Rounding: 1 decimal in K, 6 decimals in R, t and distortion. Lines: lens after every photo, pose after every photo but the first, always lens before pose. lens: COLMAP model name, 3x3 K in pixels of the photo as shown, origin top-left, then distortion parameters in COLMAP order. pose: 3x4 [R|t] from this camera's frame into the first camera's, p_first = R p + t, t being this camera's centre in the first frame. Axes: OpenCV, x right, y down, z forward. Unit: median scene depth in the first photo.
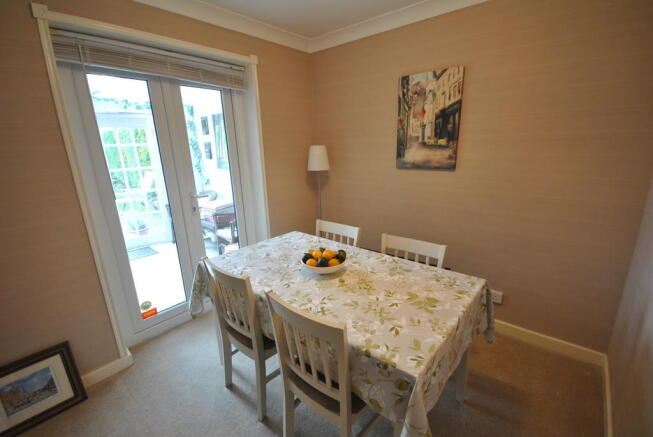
lens RADIAL K [[277.1, 0, 326.5], [0, 277.1, 218.5], [0, 0, 1]] dist [0.000011, -0.000099]
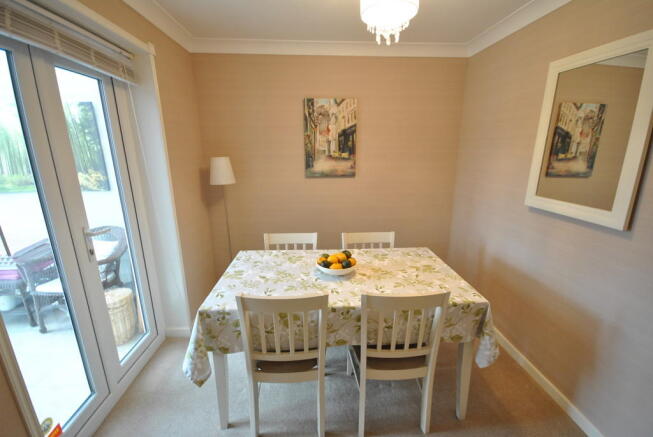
lens RADIAL K [[277.1, 0, 326.5], [0, 277.1, 218.5], [0, 0, 1]] dist [0.000011, -0.000099]
pose [[0.737560, -0.143041, 0.659958, -0.519629], [0.160063, 0.986489, 0.034929, -0.049056], [-0.656037, 0.079872, 0.750490, 0.128859]]
